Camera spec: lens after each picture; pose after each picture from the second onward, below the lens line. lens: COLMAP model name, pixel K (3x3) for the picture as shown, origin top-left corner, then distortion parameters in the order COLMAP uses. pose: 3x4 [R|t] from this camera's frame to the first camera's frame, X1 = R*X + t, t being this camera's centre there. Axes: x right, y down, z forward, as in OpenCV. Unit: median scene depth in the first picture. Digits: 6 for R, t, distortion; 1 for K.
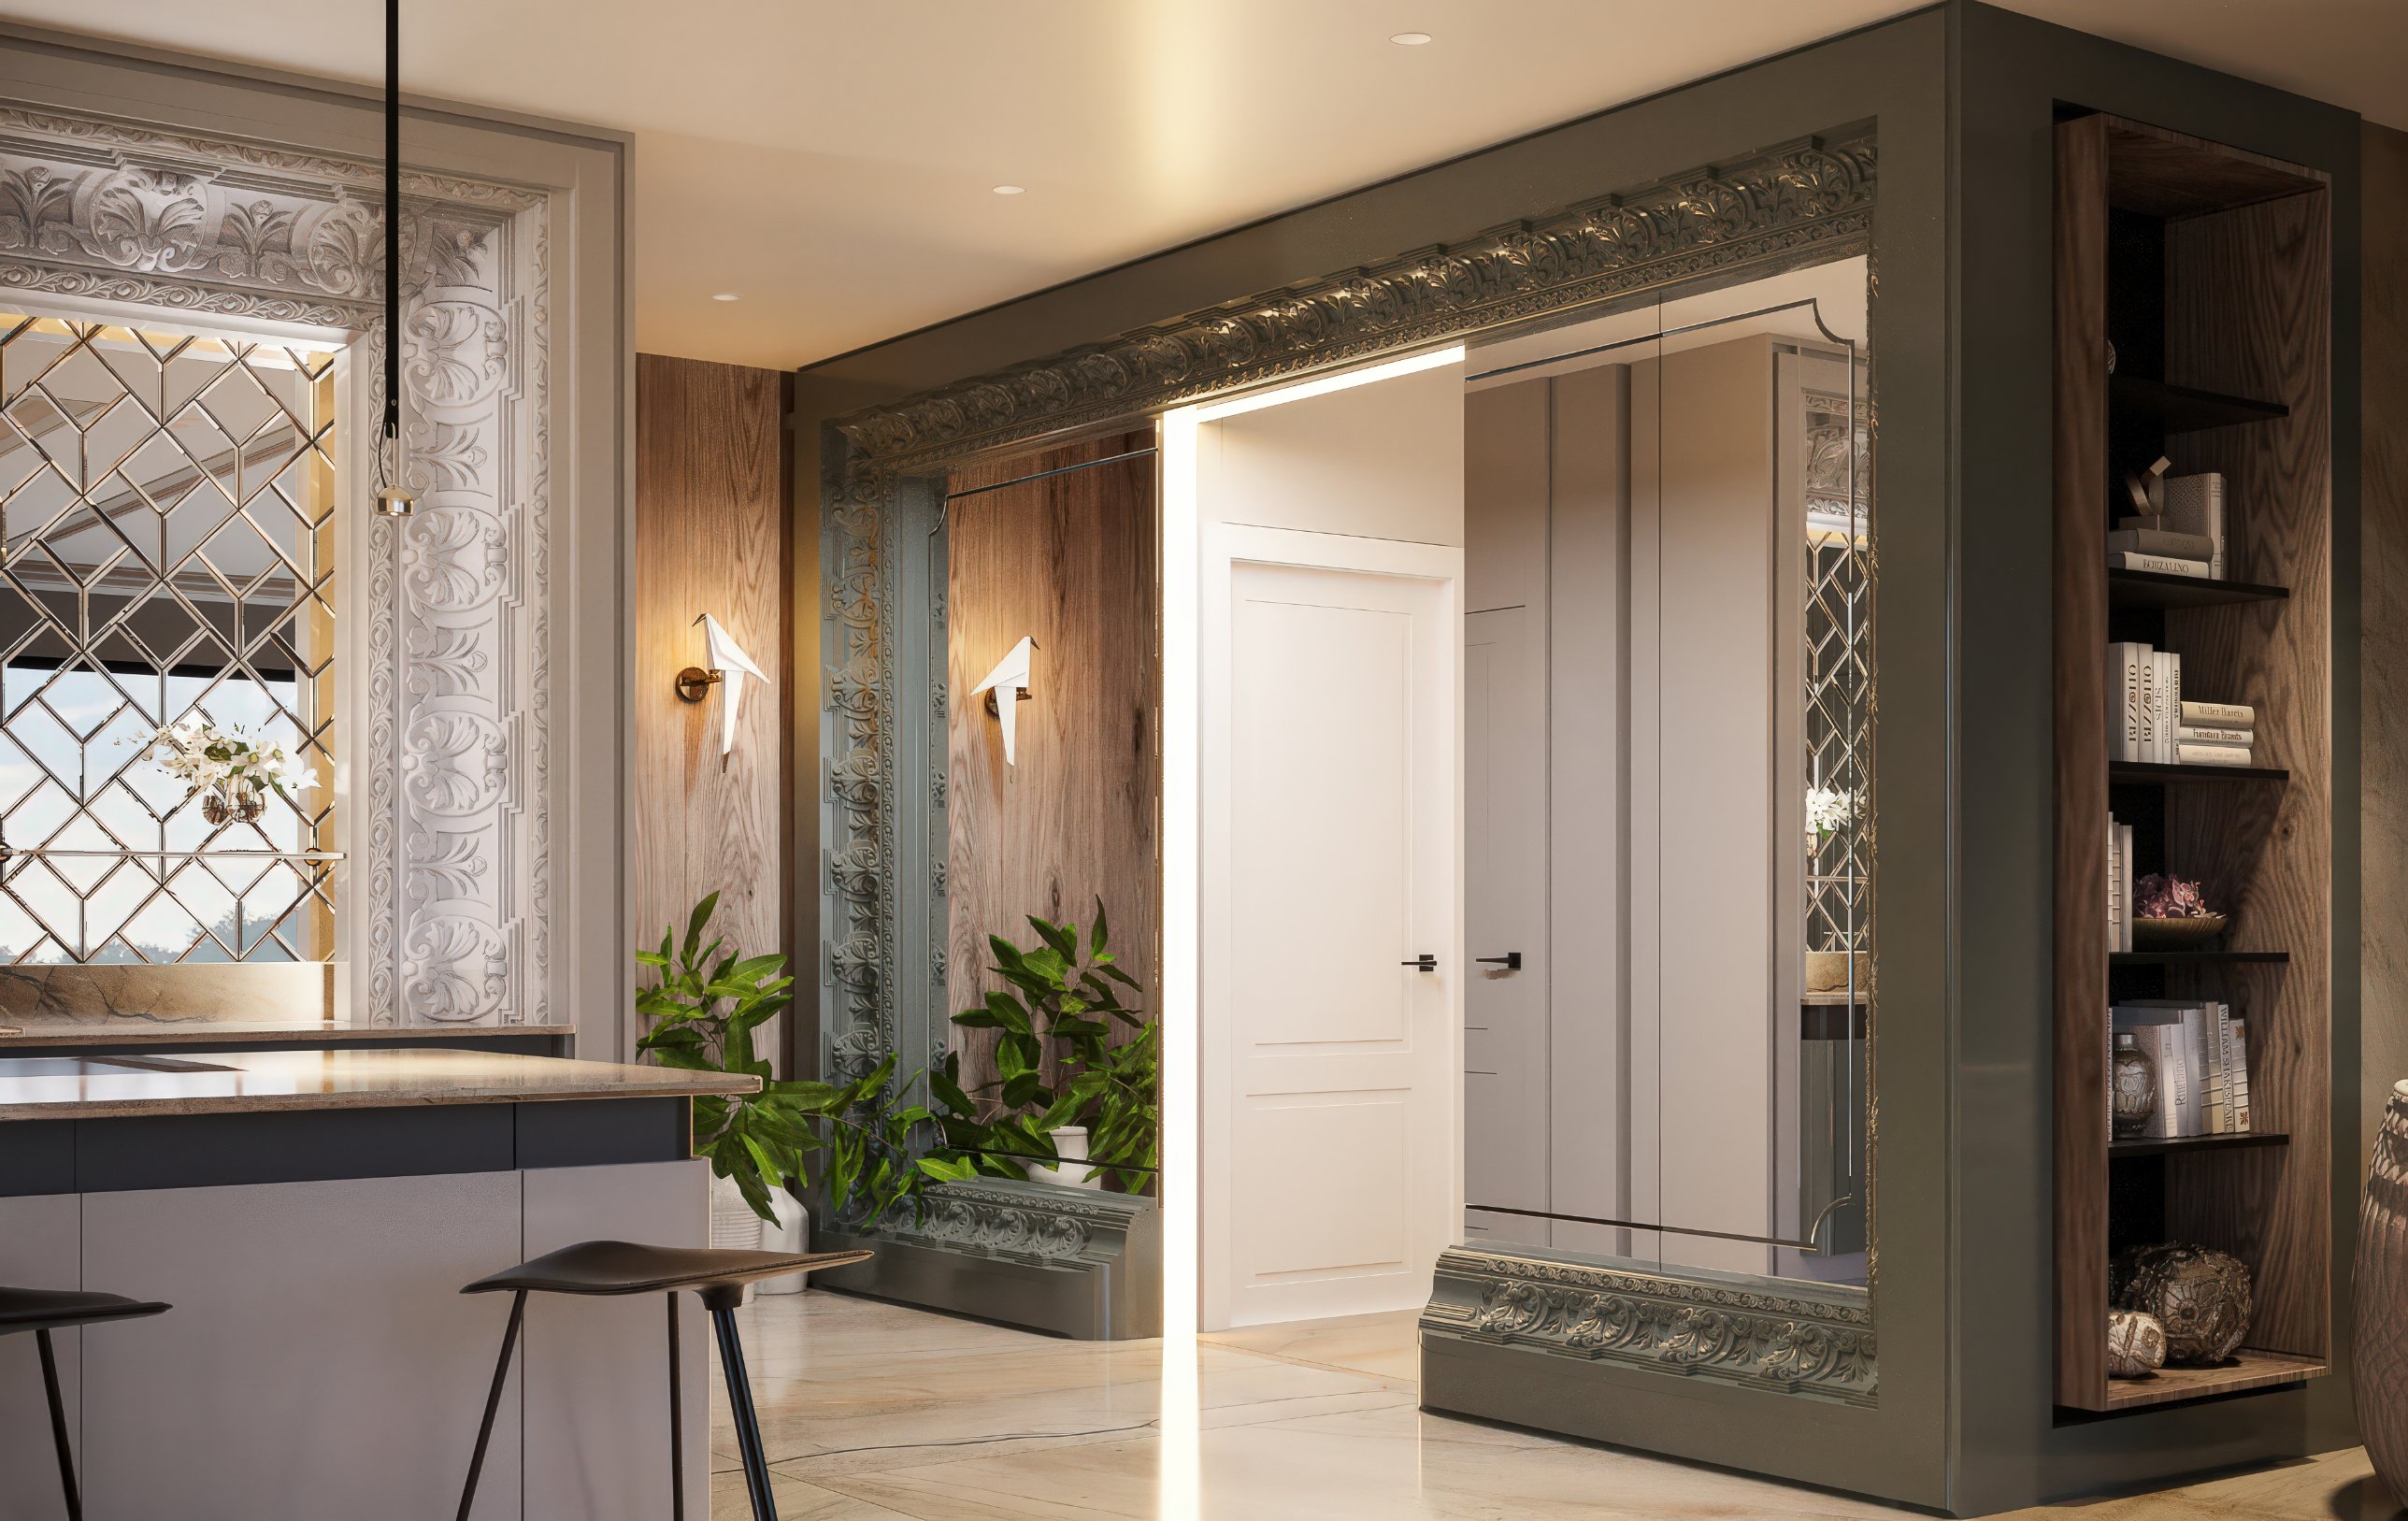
lens RADIAL K [[3026.1, 0, 1204.3], [0, 3026.1, 918.2], [0, 0, 1]] dist [0.002860, 0.045675]
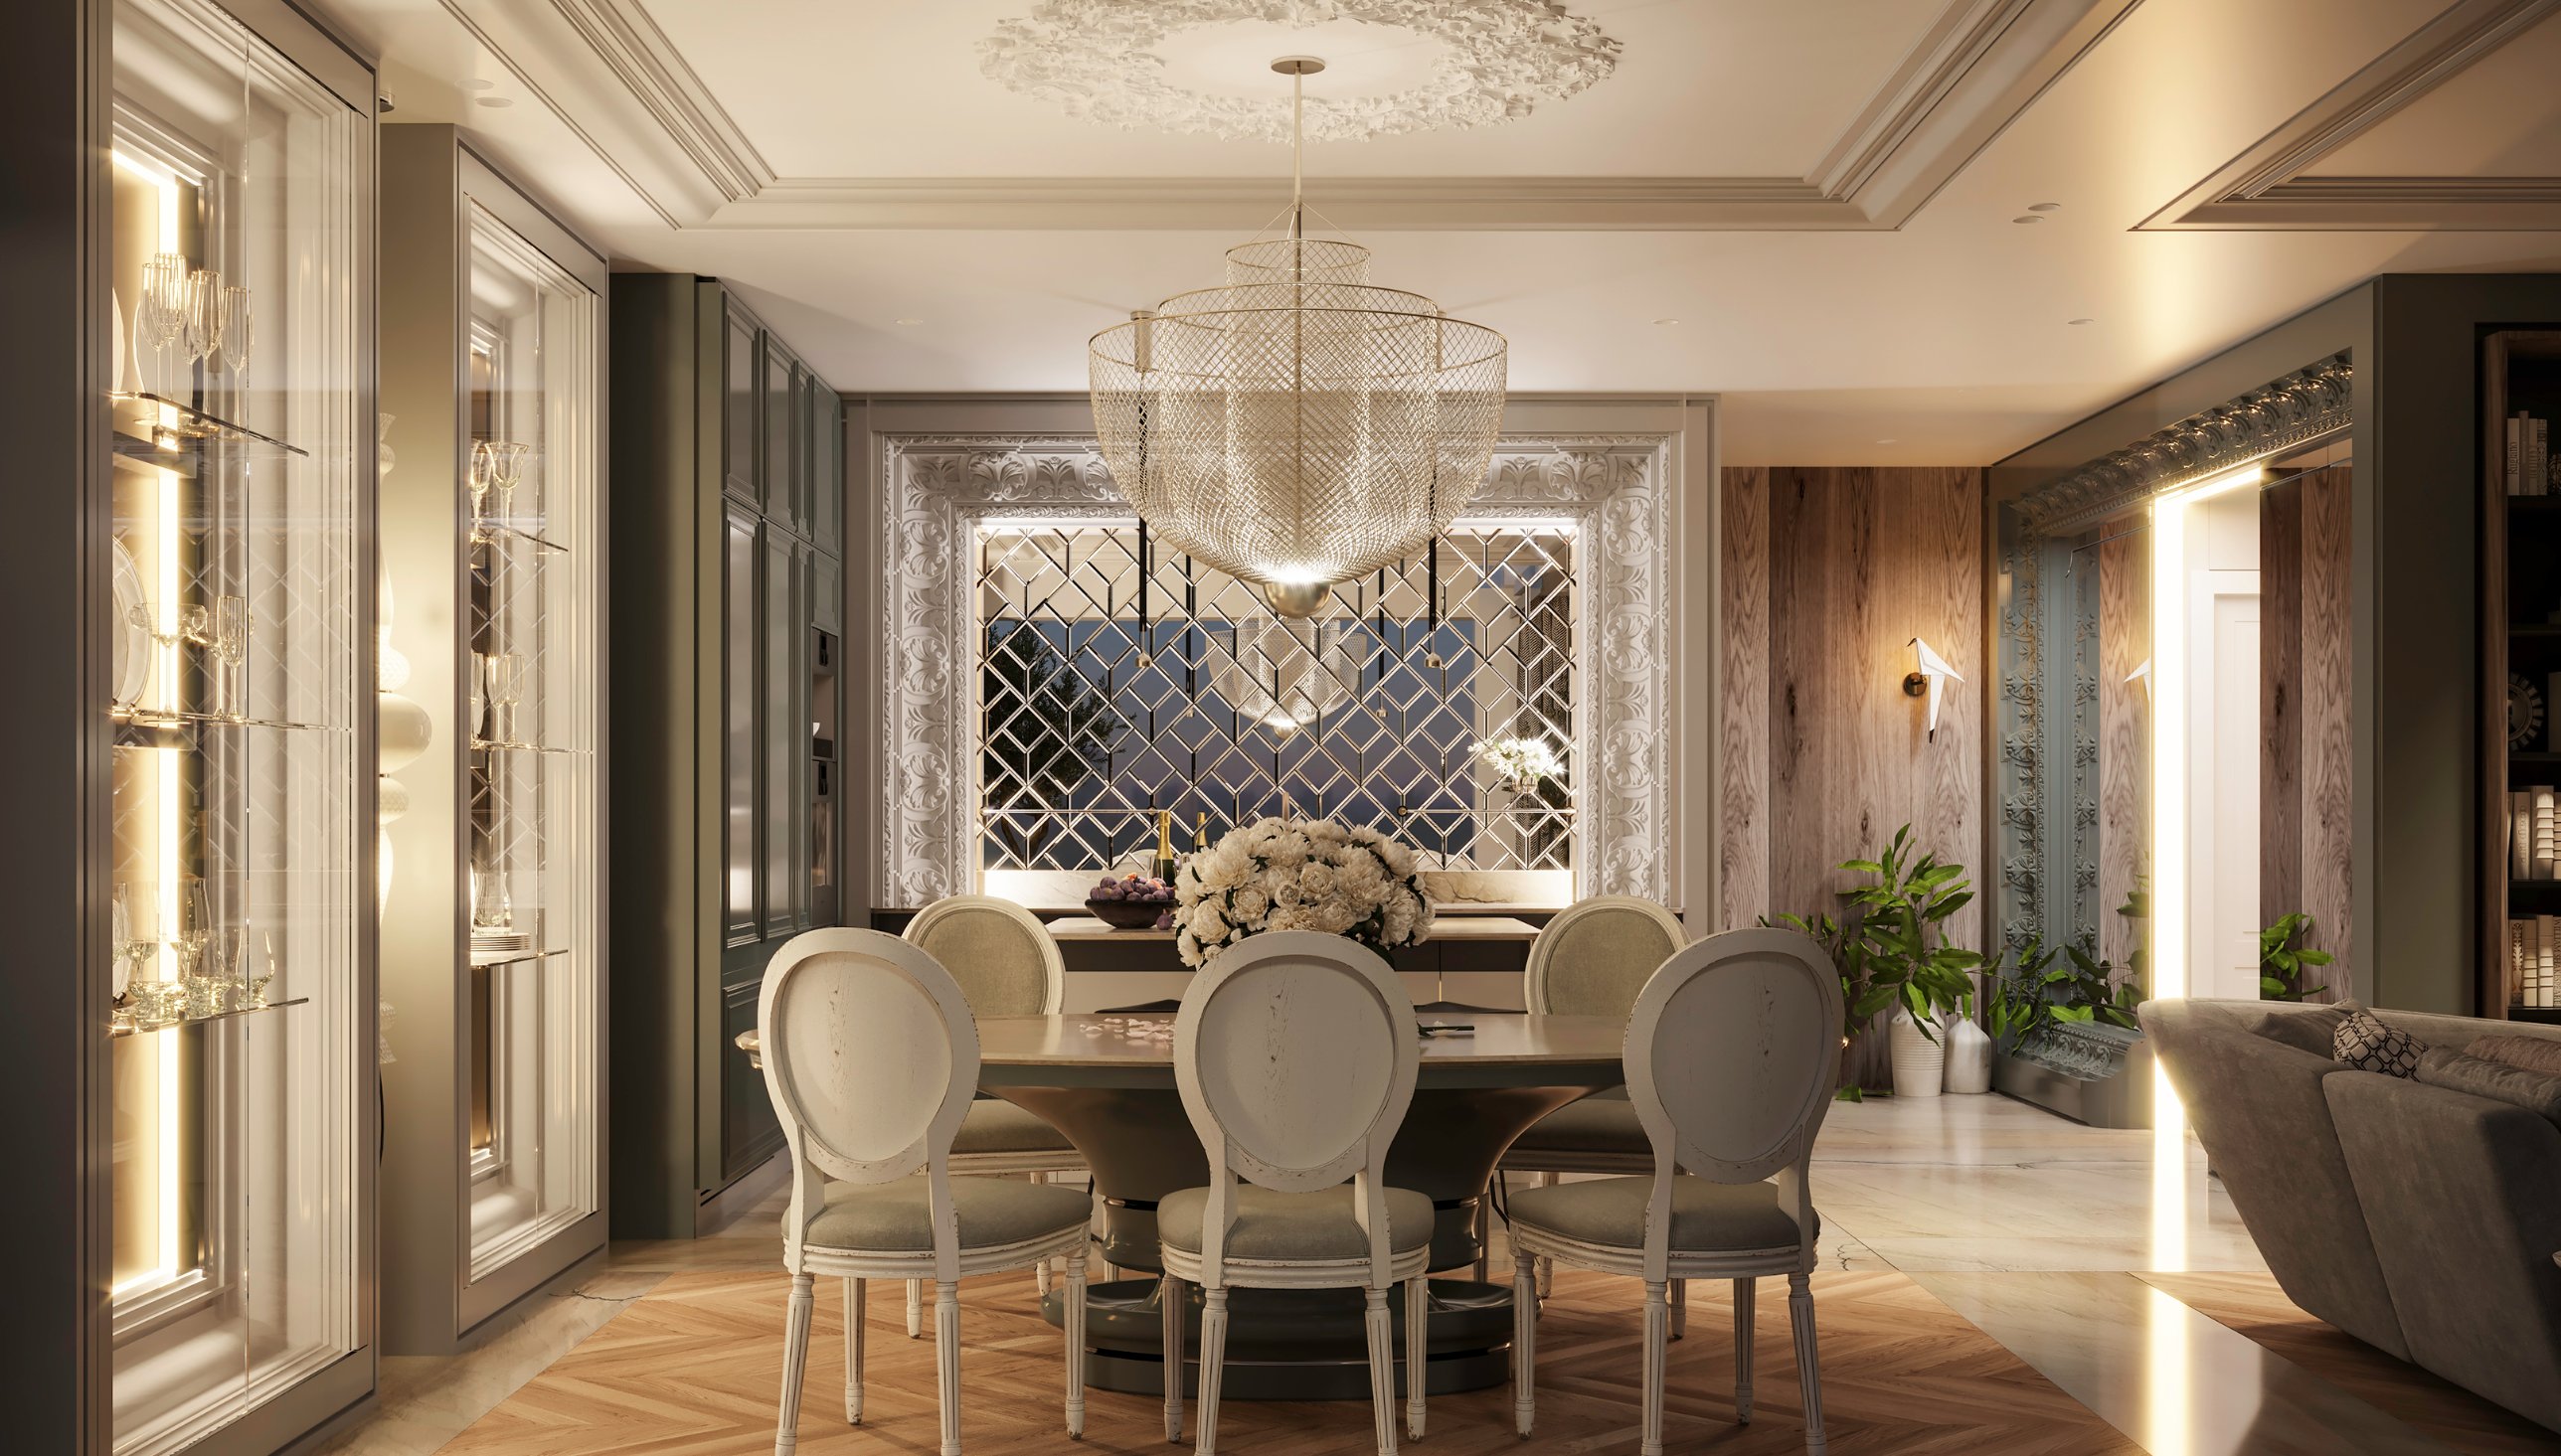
lens RADIAL K [[3095.5, 0, 1280.5], [0, 3095.5, 728.0], [0, 0, 1]] dist [0.189365, 0.001334]
pose [[0.810380, -0.021786, -0.585499, 0.483716], [0.007189, 0.999603, -0.027246, -0.015831], [0.585860, 0.017870, 0.810215, -0.438683]]
